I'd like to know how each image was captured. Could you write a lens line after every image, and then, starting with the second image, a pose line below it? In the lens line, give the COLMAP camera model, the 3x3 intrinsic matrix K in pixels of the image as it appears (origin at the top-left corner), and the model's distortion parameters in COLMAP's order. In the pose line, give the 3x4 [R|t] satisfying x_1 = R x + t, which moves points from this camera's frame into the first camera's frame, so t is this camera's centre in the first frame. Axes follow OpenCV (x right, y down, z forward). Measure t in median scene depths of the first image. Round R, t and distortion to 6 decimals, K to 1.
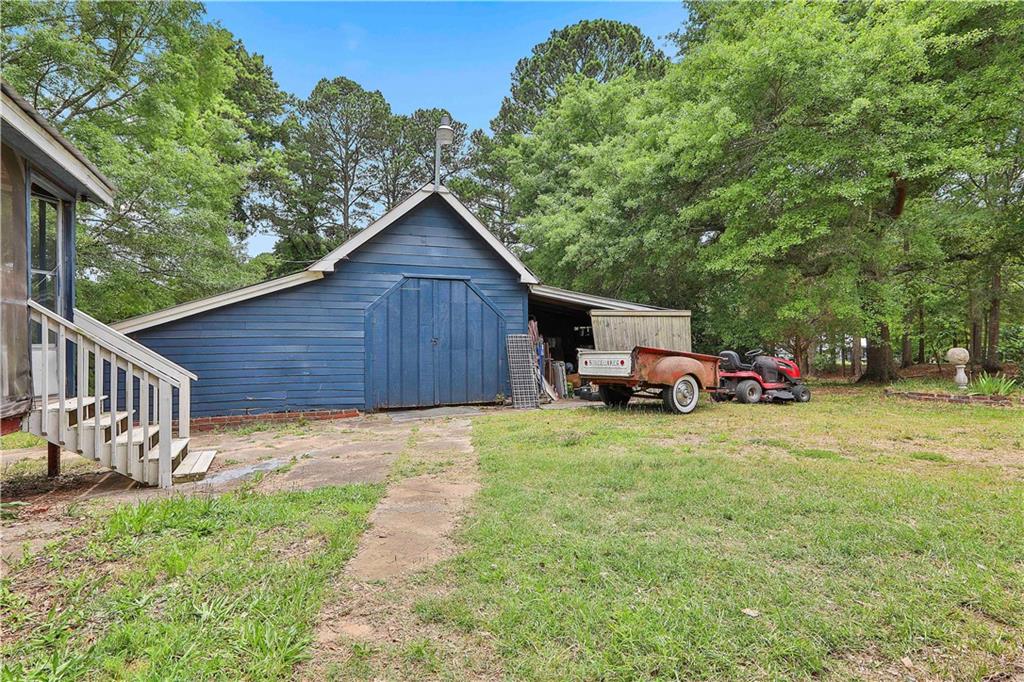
lens RADIAL K [[493.5, 0, 507.8], [0, 493.5, 334.0], [0, 0, 1]] dist [-0.002812, -0.000013]
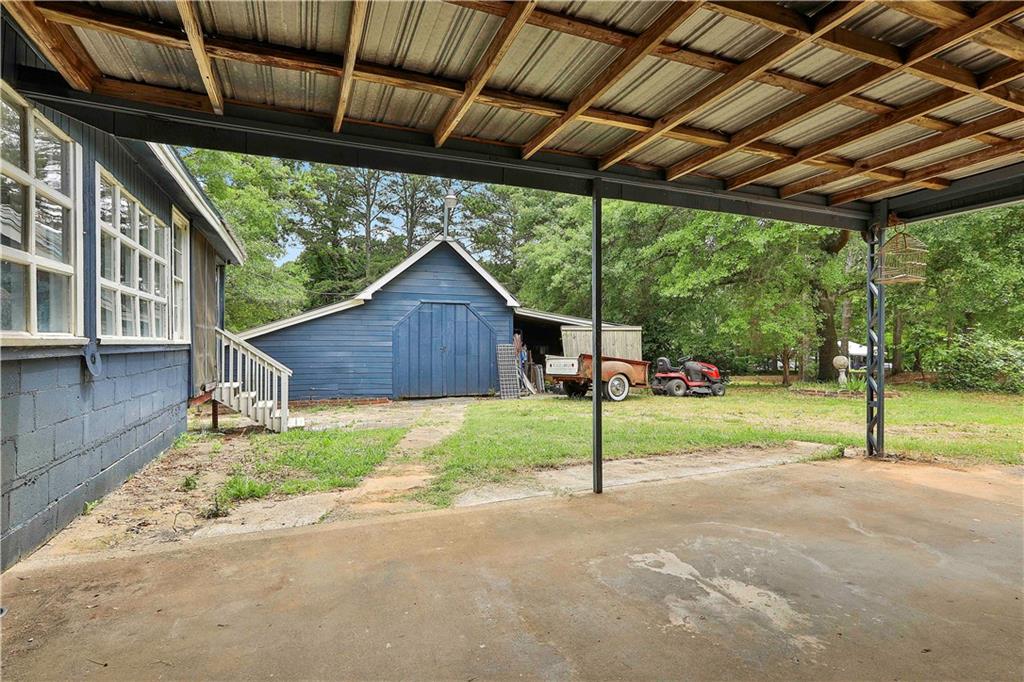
lens RADIAL K [[493.5, 0, 514.7], [0, 493.5, 345.8], [0, 0, 1]] dist [-0.002812, -0.000013]
pose [[0.999766, 0.005684, -0.020884, 0.077683], [-0.005442, 0.999917, 0.011644, -0.011376], [0.020949, -0.011528, 0.999714, -0.360956]]
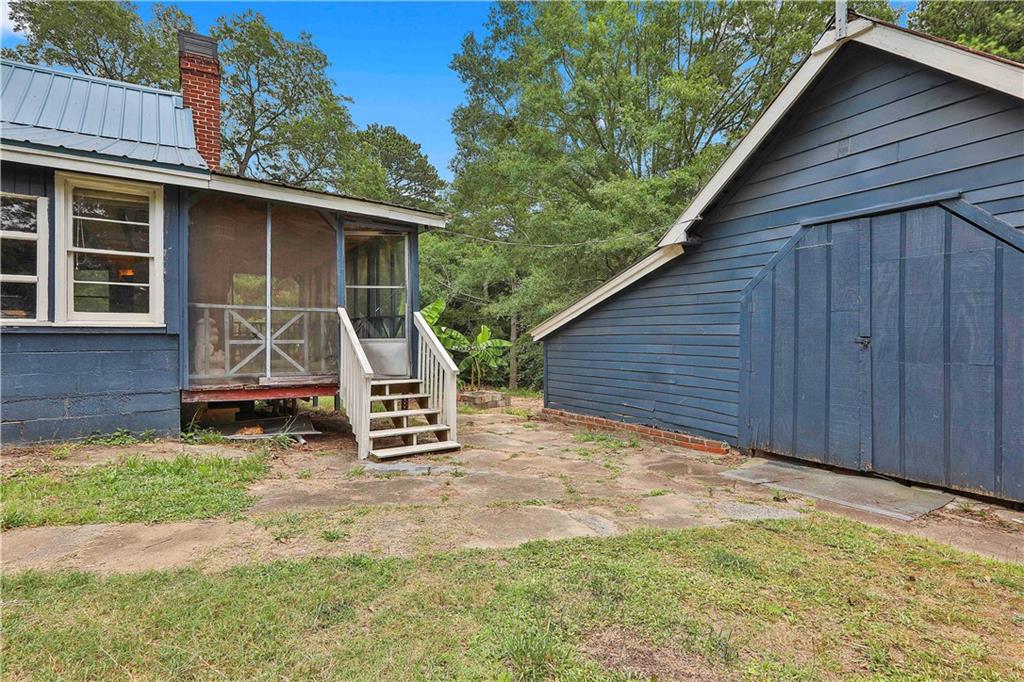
lens RADIAL K [[493.5, 0, 513.5], [0, 493.5, 340.3], [0, 0, 1]] dist [-0.002812, -0.000013]
pose [[0.211128, 0.009563, -0.977412, 0.259766], [0.003328, 0.999939, 0.010503, 0.006502], [0.977453, -0.005470, 0.211084, 0.545010]]
